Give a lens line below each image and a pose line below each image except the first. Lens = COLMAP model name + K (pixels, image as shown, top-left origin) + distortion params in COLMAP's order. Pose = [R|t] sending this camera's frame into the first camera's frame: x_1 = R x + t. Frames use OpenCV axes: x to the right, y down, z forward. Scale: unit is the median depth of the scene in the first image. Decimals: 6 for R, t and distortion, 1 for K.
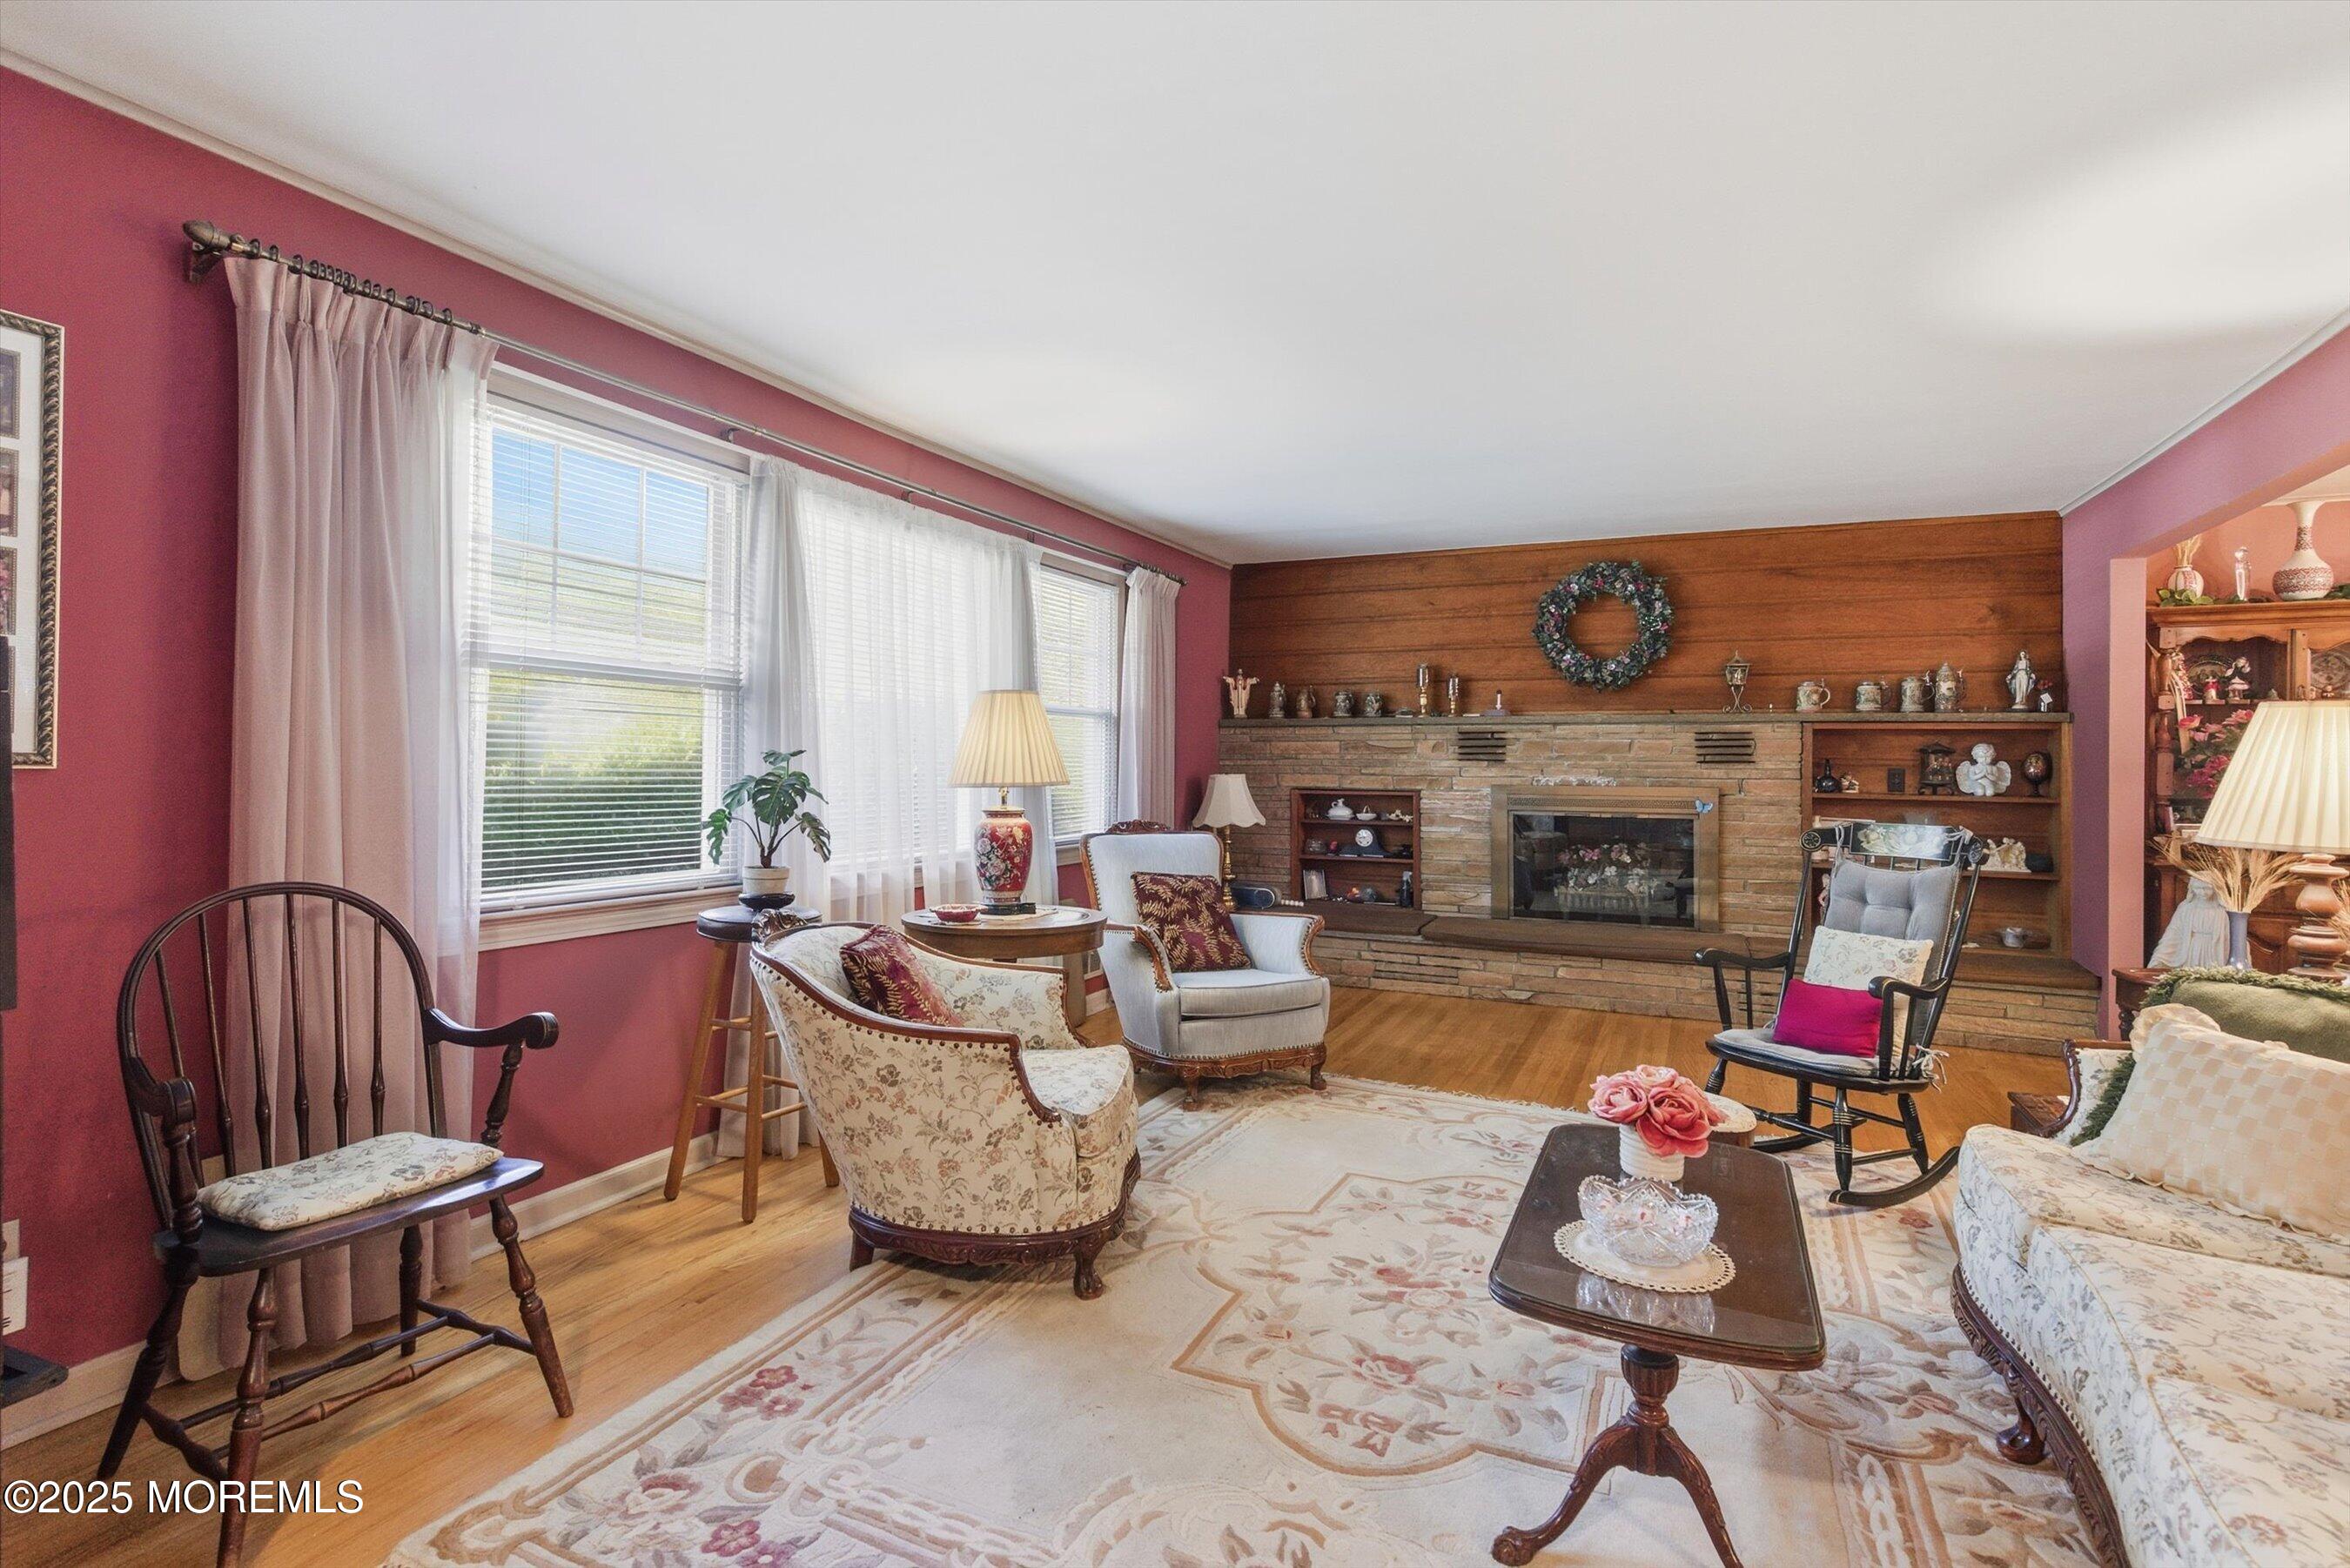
lens RADIAL K [[1161.1, 0, 1190.4], [0, 1161.1, 760.9], [0, 0, 1]] dist [0.016331, -0.000813]
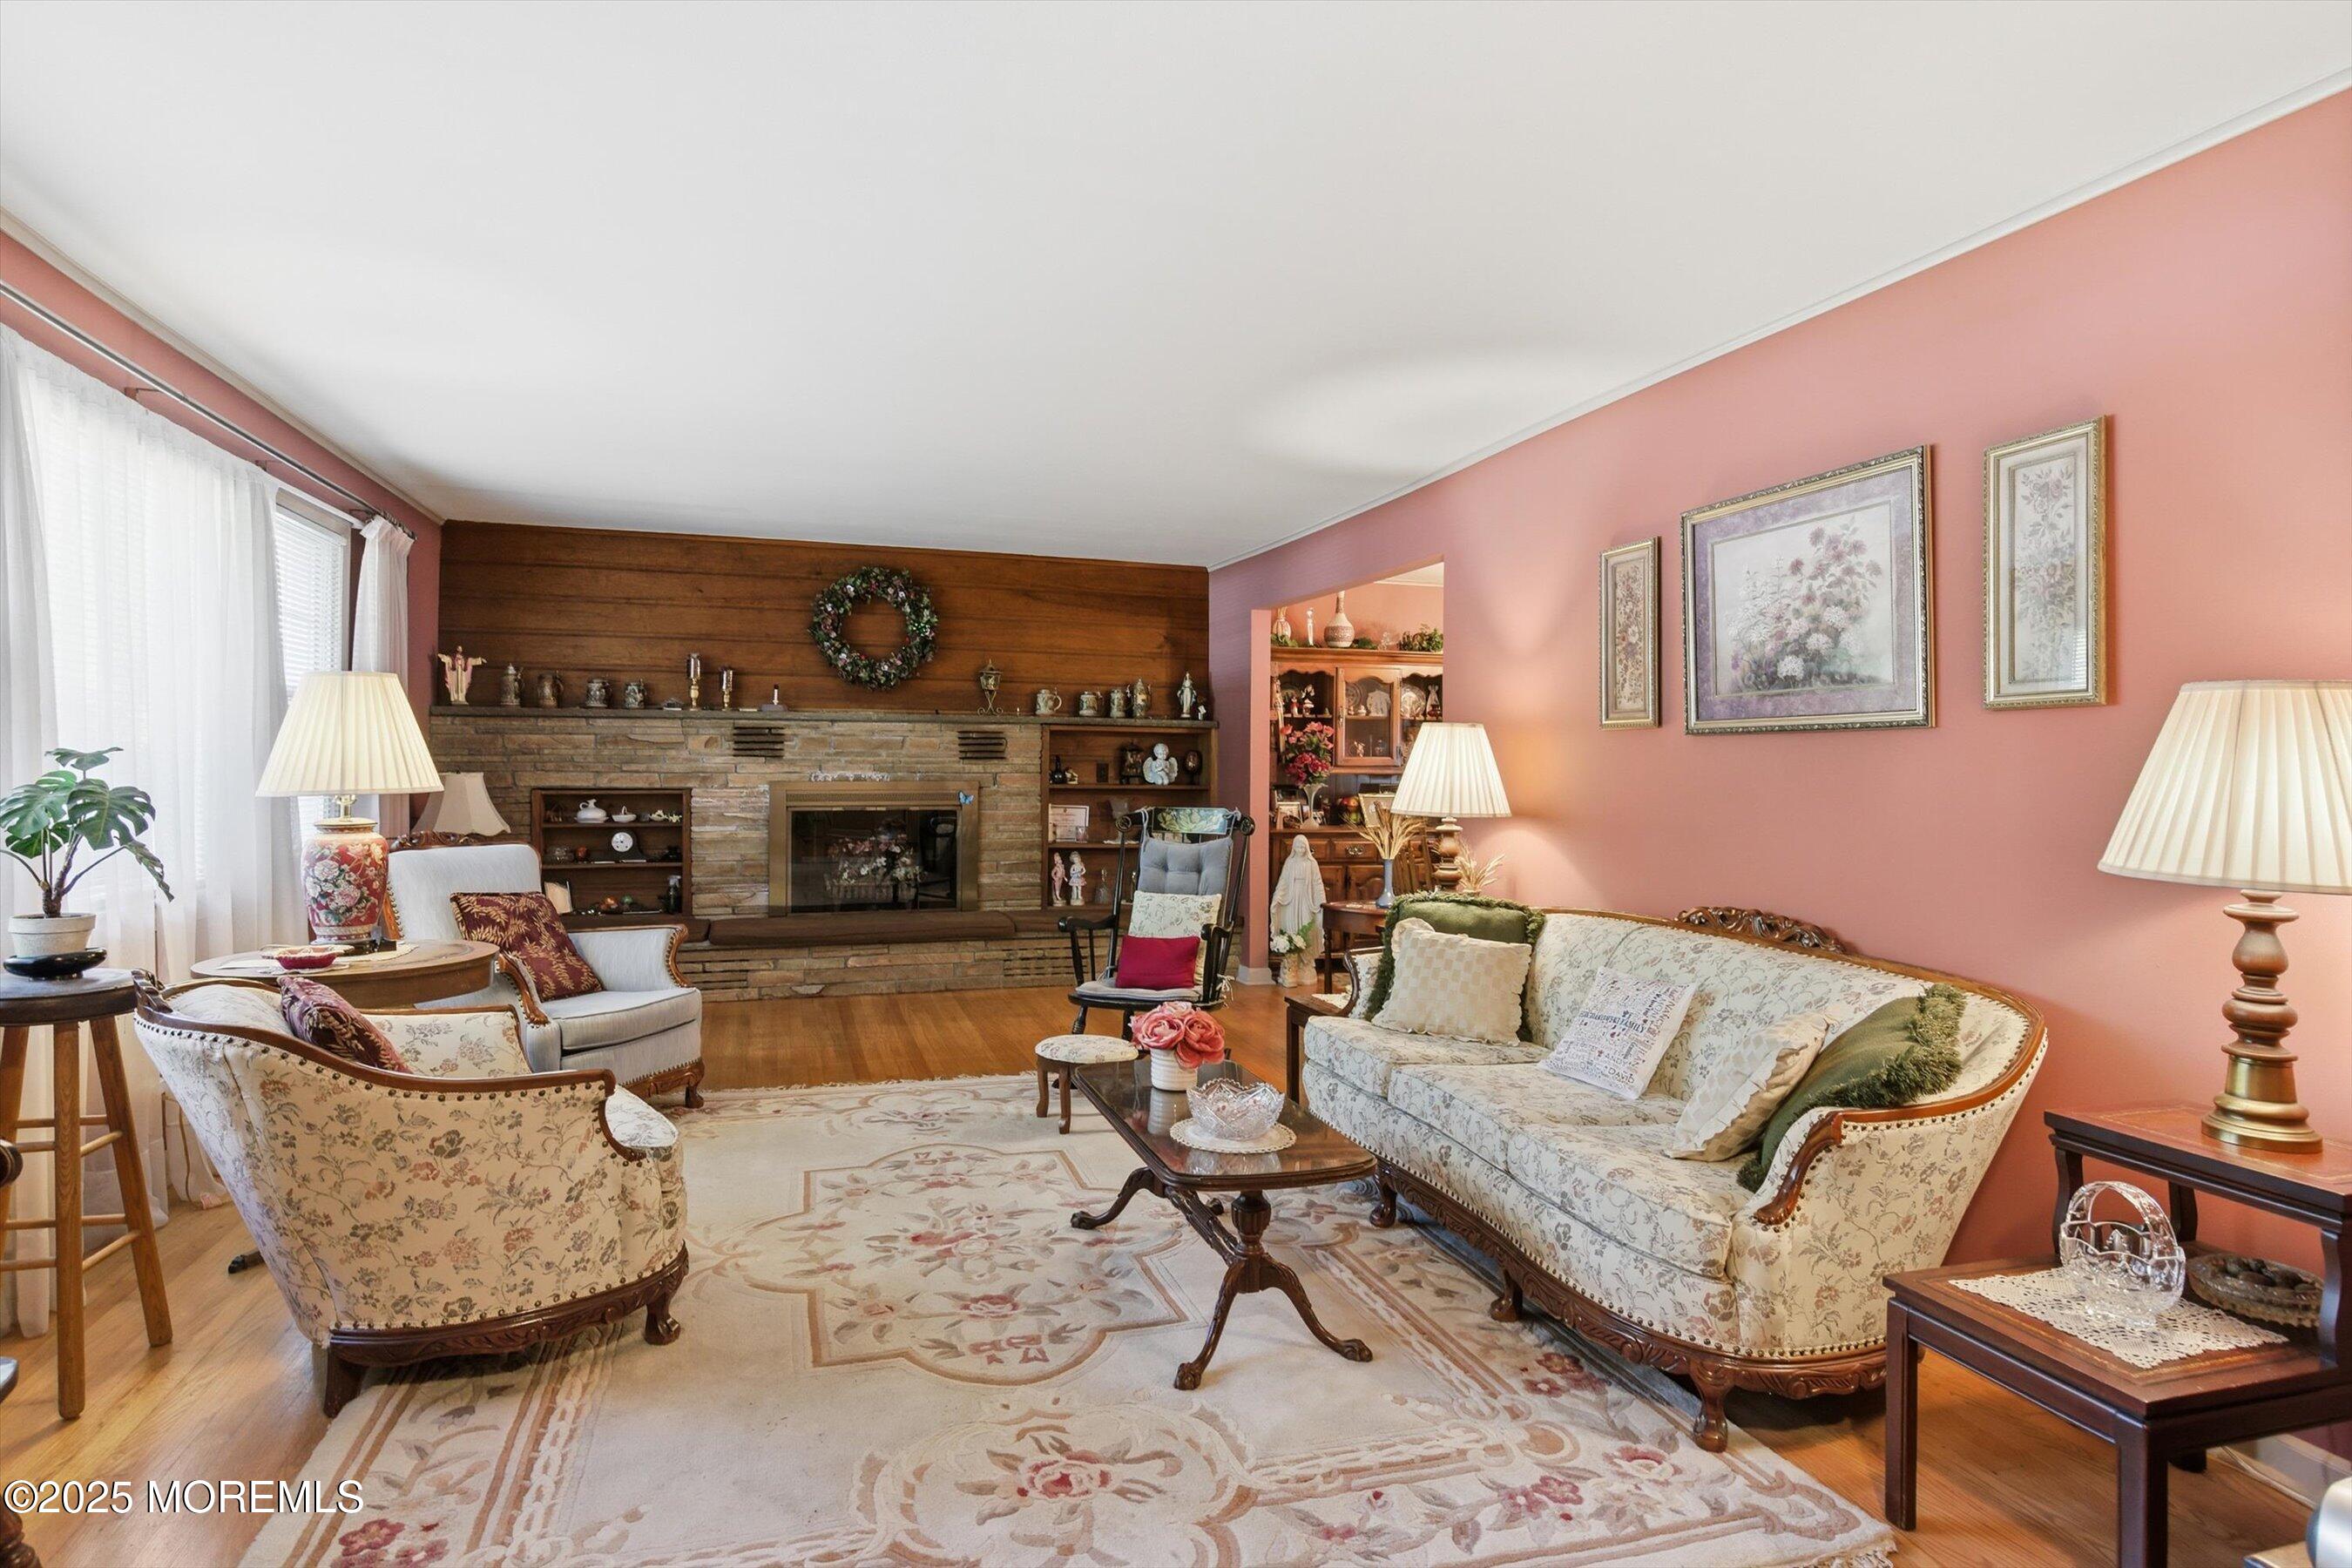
lens RADIAL K [[1207.5, 0, 1167.7], [0, 1207.5, 759.2], [0, 0, 1]] dist [0.080228, -0.067395]
pose [[0.756801, -0.001800, 0.653642, -0.202163], [-0.001681, 0.999988, 0.004701, -0.004476], [-0.653643, -0.004656, 0.756789, -0.000859]]
